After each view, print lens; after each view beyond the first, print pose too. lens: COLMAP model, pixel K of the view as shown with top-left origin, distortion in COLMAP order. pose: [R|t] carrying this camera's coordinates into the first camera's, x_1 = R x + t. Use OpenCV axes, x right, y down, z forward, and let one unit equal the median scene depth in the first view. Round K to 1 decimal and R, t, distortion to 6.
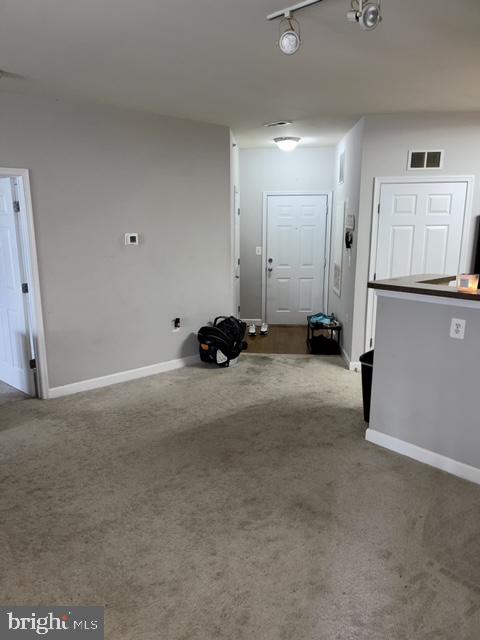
lens RADIAL K [[486.0, 0, 240.0], [0, 486.0, 320.0], [0, 0, 1]] dist [0.113257, -0.001527]
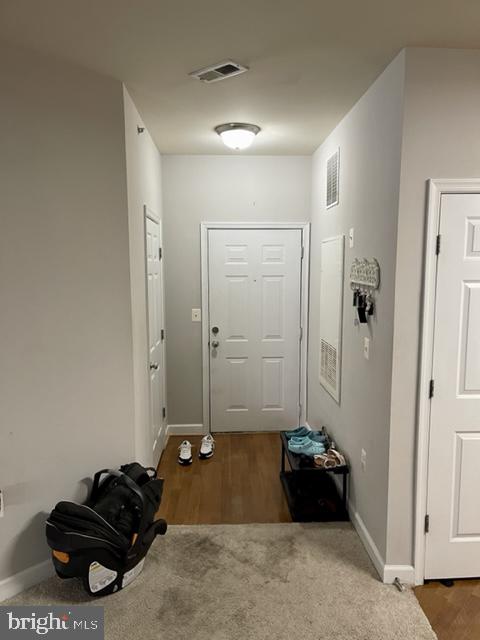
lens RADIAL K [[486.0, 0, 240.0], [0, 486.0, 320.0], [0, 0, 1]] dist [0.113257, -0.001527]
pose [[0.994647, -0.012578, 0.102564, 0.037396], [0.021796, 0.995769, -0.089265, -0.098255], [-0.101007, 0.091023, 0.990713, 0.468549]]
